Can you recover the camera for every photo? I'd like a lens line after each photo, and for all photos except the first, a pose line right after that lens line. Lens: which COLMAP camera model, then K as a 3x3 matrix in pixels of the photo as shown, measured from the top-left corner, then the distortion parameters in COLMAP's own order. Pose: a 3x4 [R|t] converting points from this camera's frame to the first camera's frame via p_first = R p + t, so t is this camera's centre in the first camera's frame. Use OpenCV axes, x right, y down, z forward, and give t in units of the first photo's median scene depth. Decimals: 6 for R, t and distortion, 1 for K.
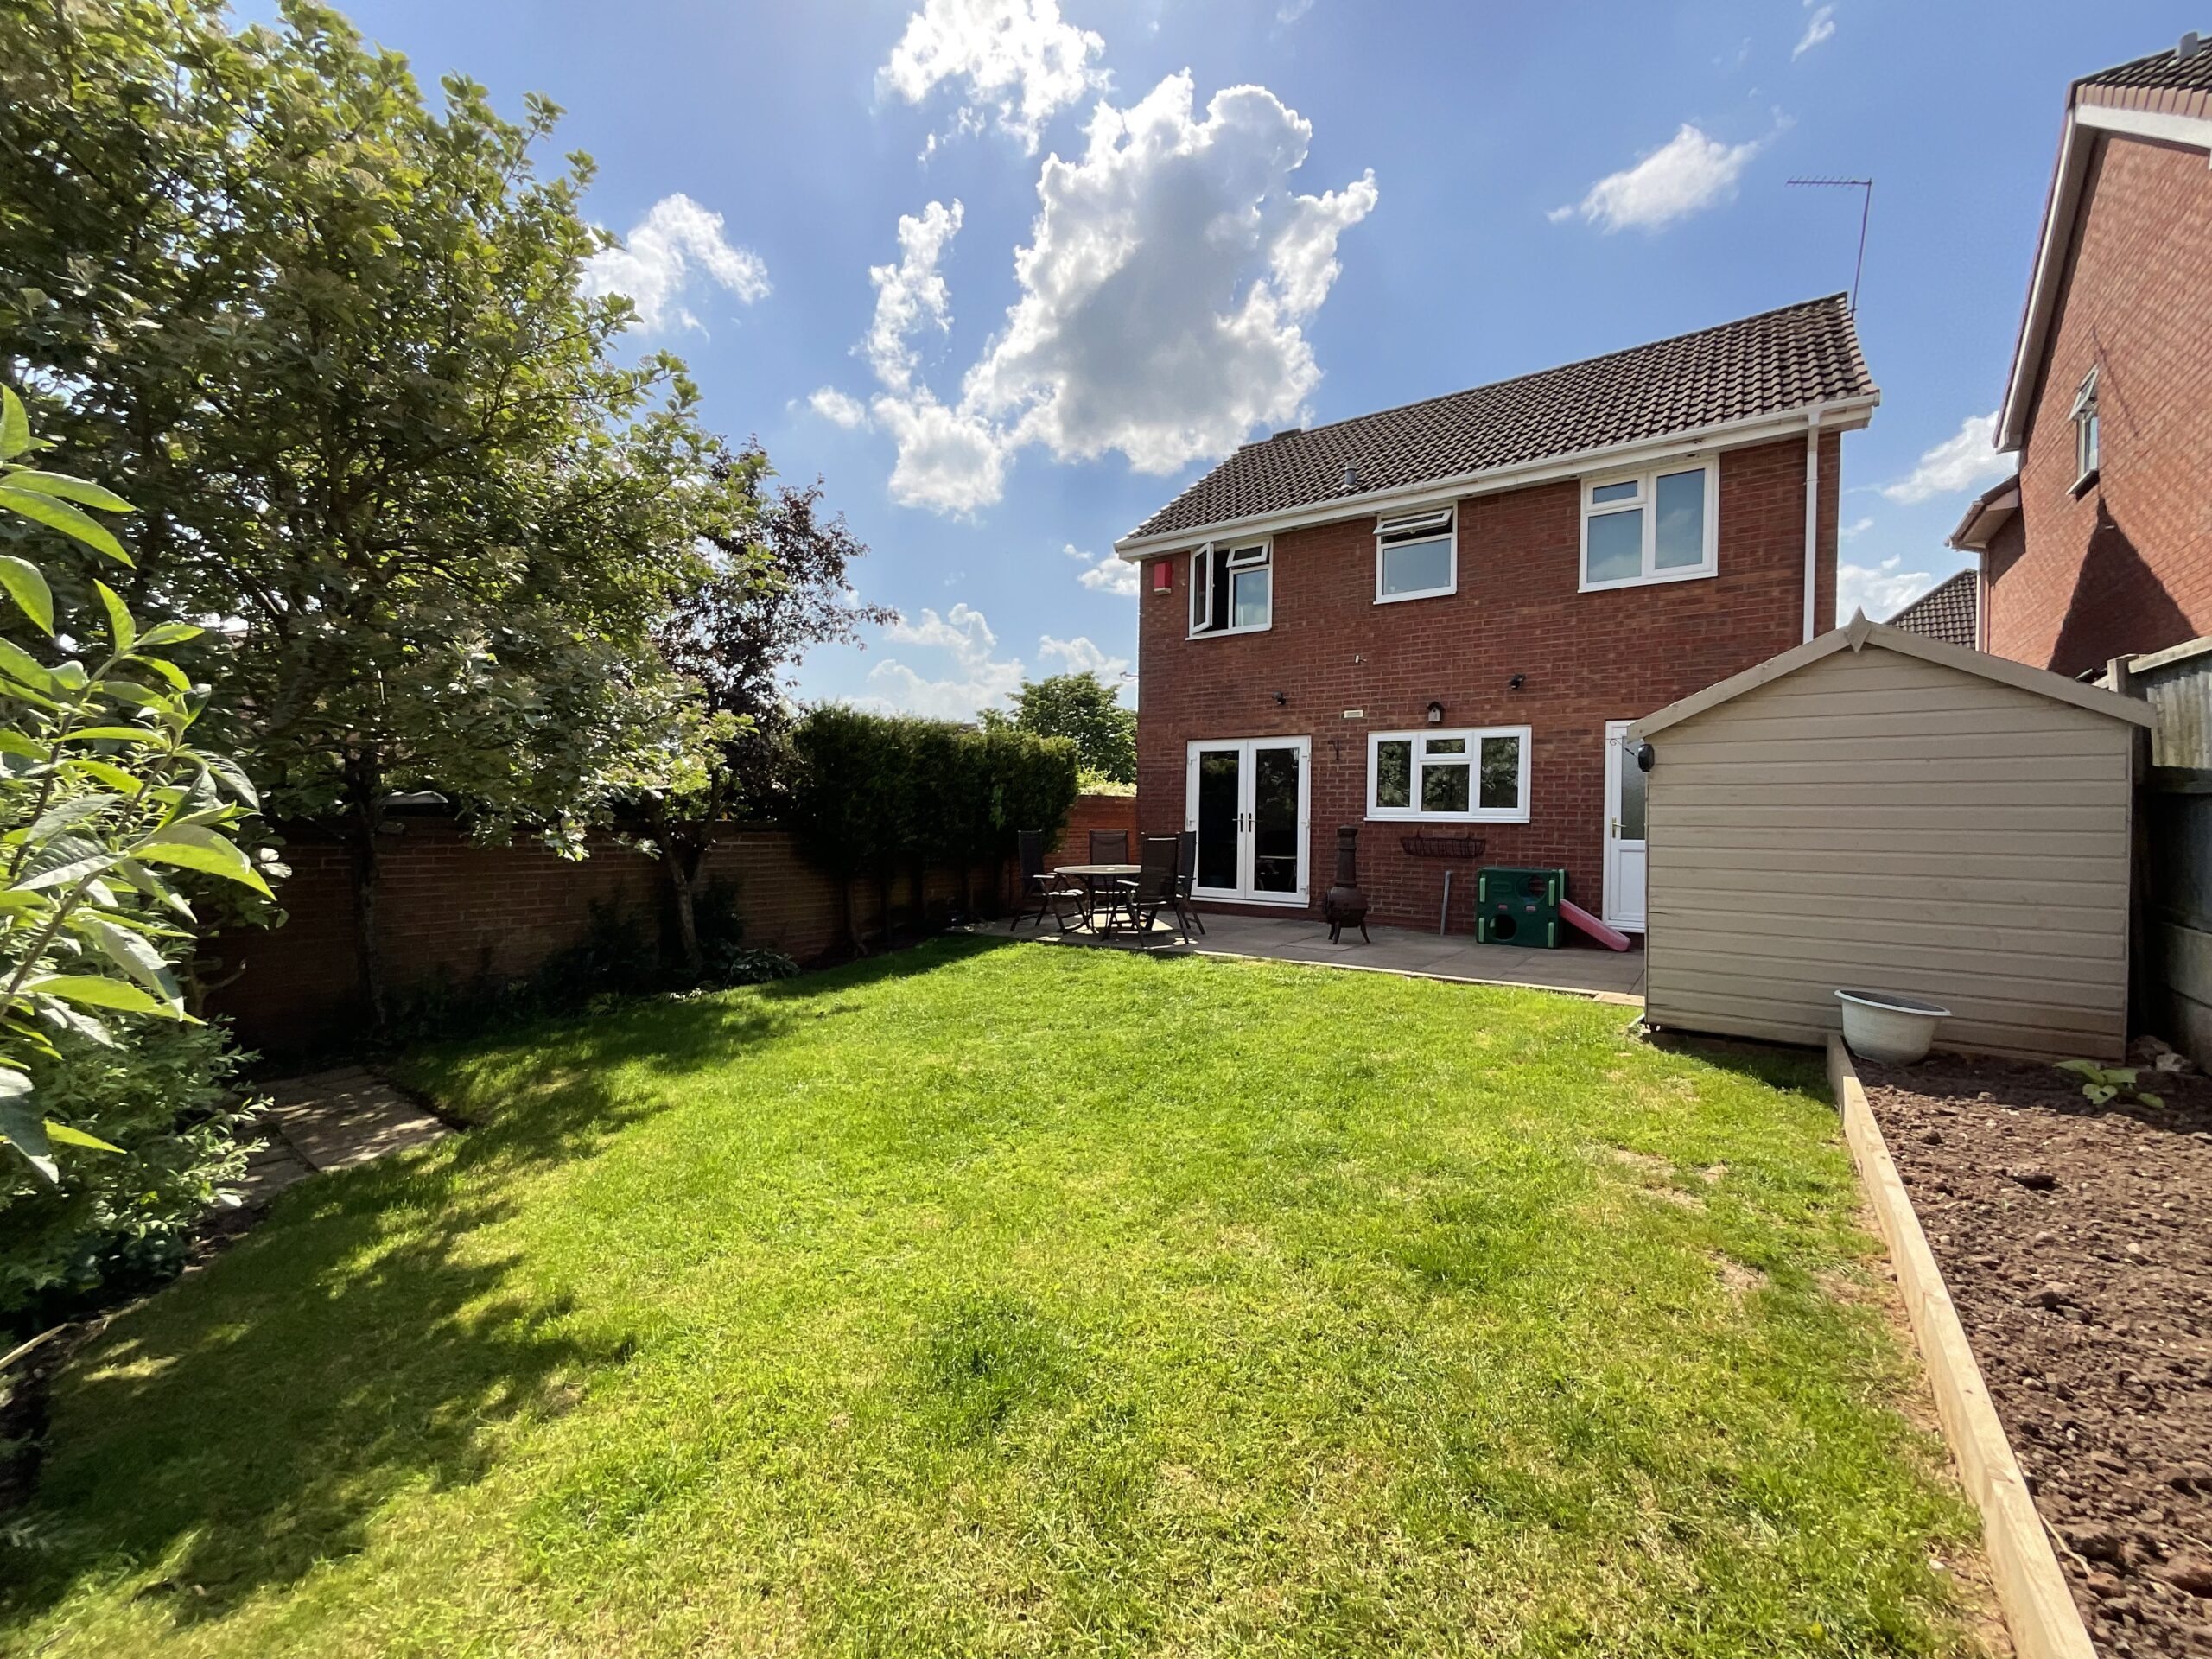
lens RADIAL K [[901.6, 0, 1102.2], [0, 901.6, 832.1], [0, 0, 1]] dist [-0.002724, -0.000115]
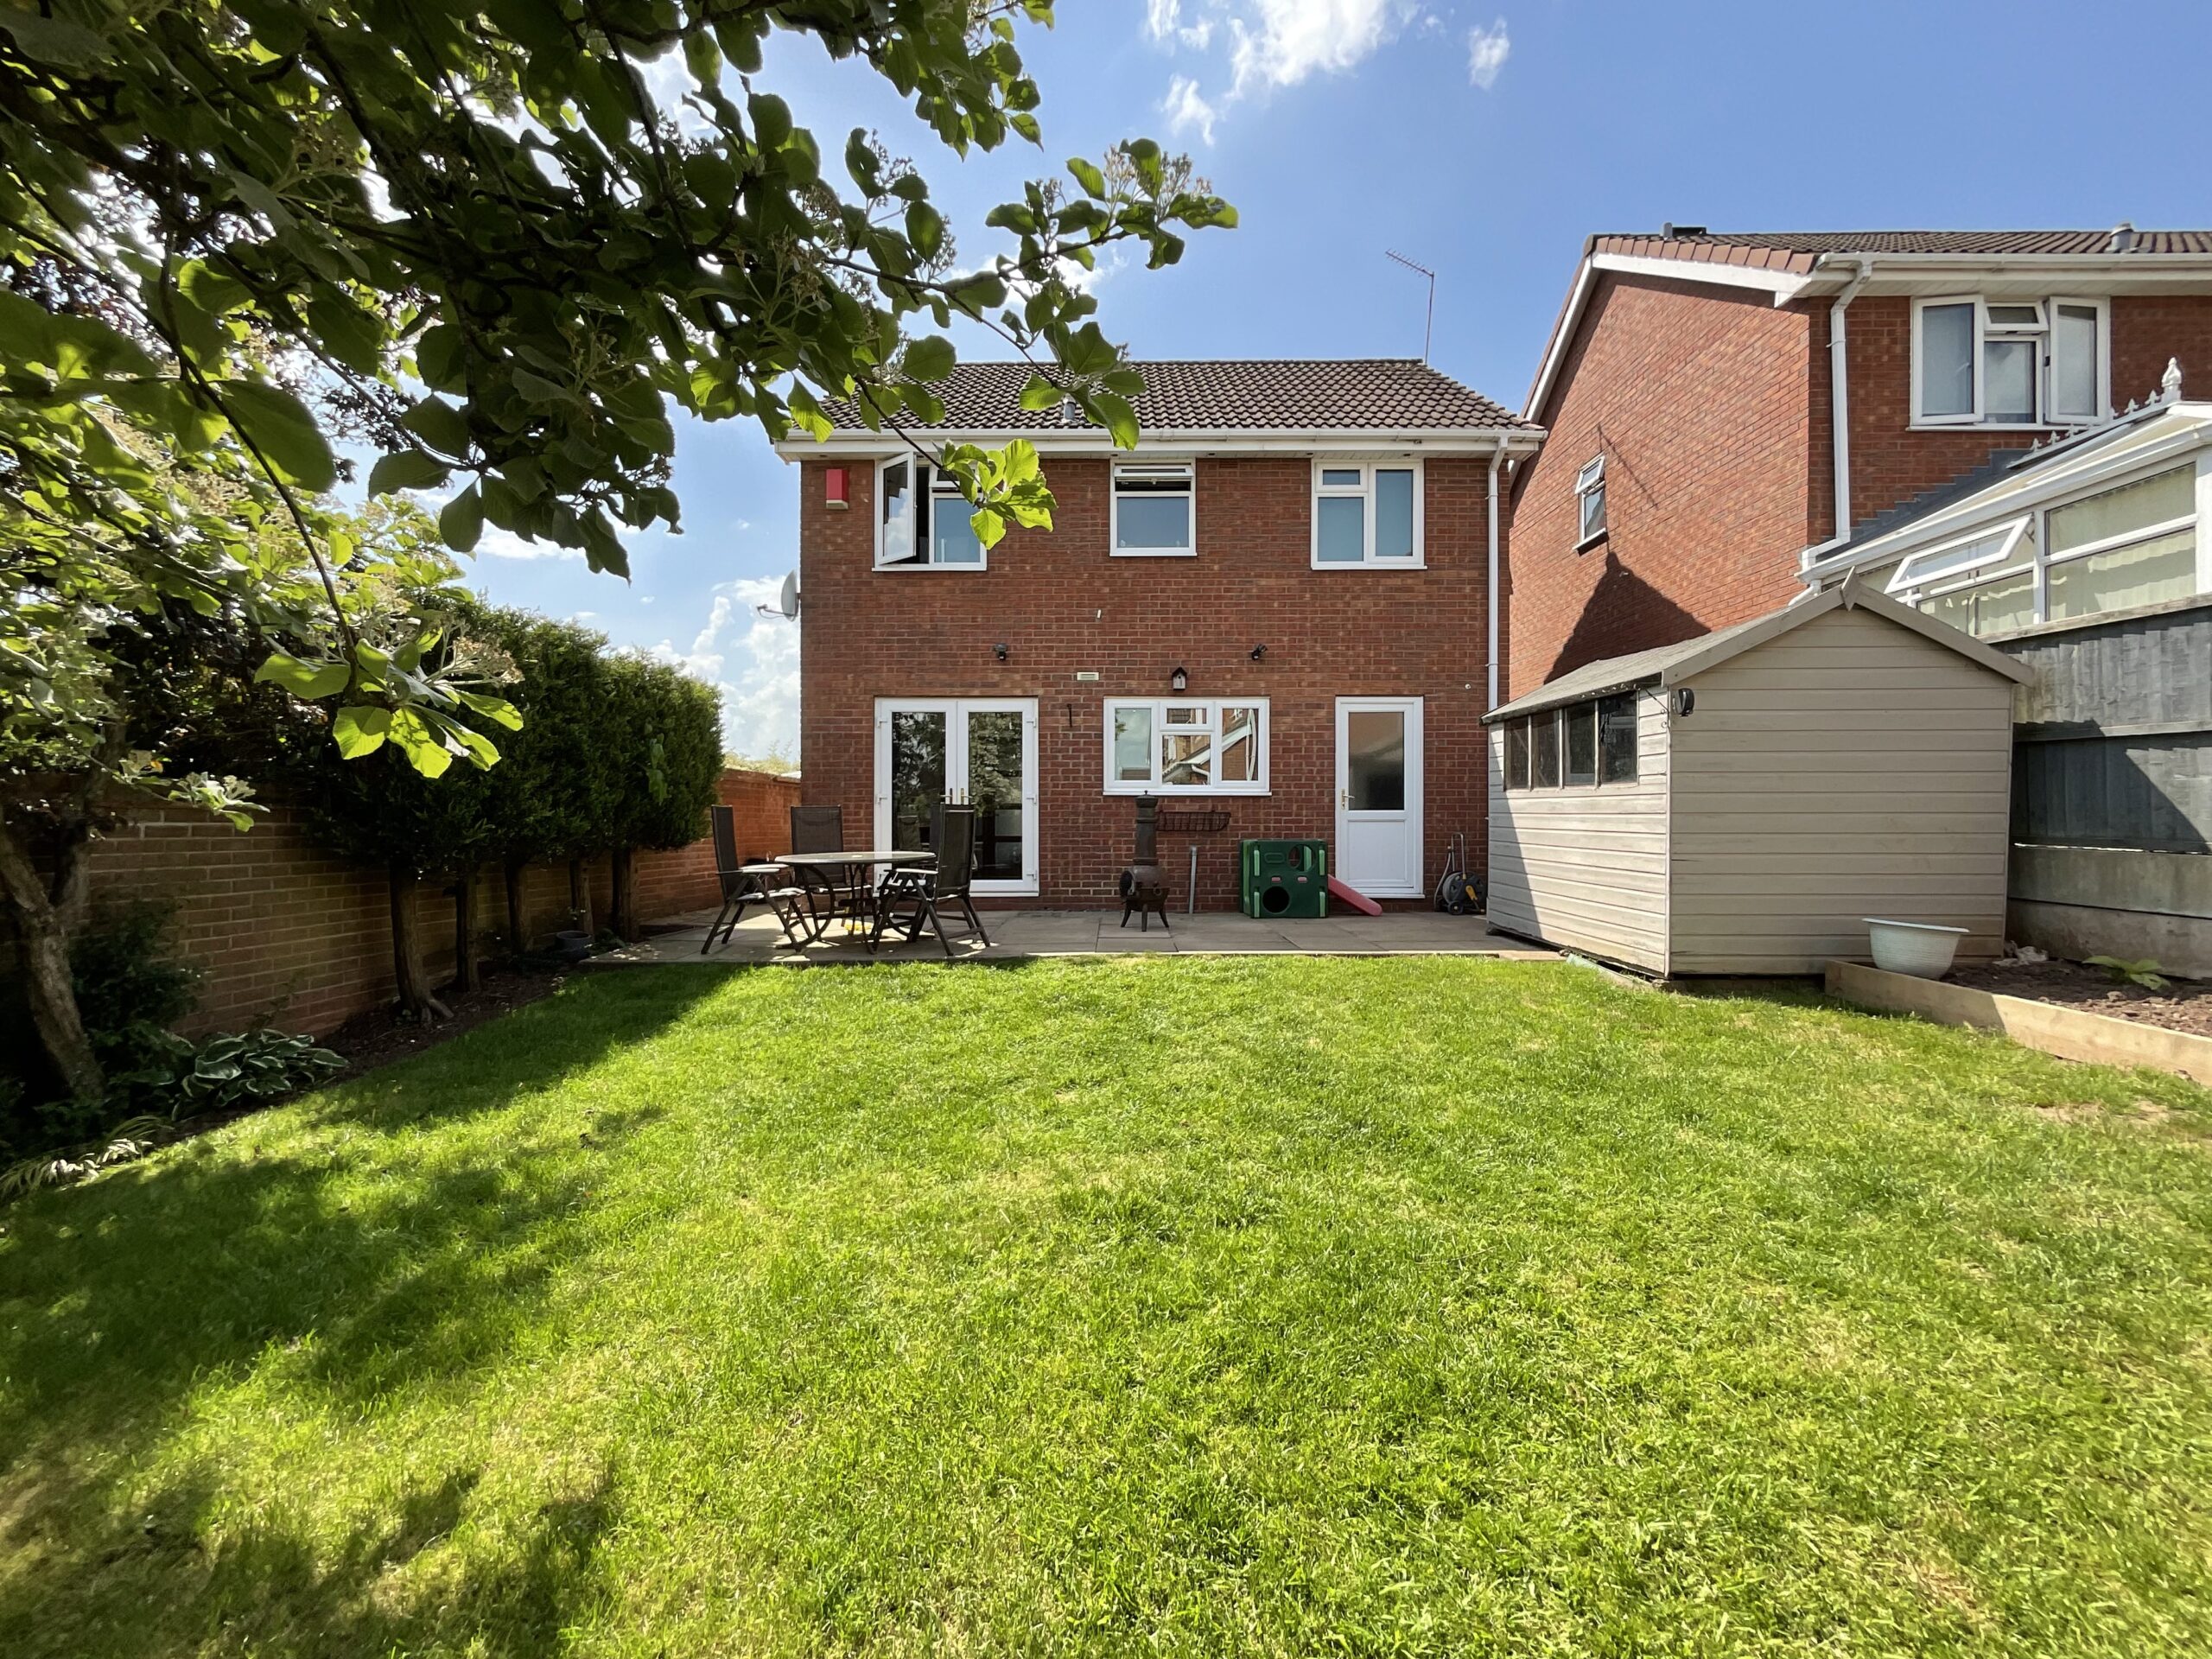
lens RADIAL K [[901.6, 0, 1102.2], [0, 901.6, 832.1], [0, 0, 1]] dist [-0.002724, -0.000115]
pose [[0.821877, -0.017738, 0.569389, -0.243807], [0.018968, 0.999813, 0.003768, 0.022549], [-0.569349, 0.007703, 0.822060, 0.285715]]
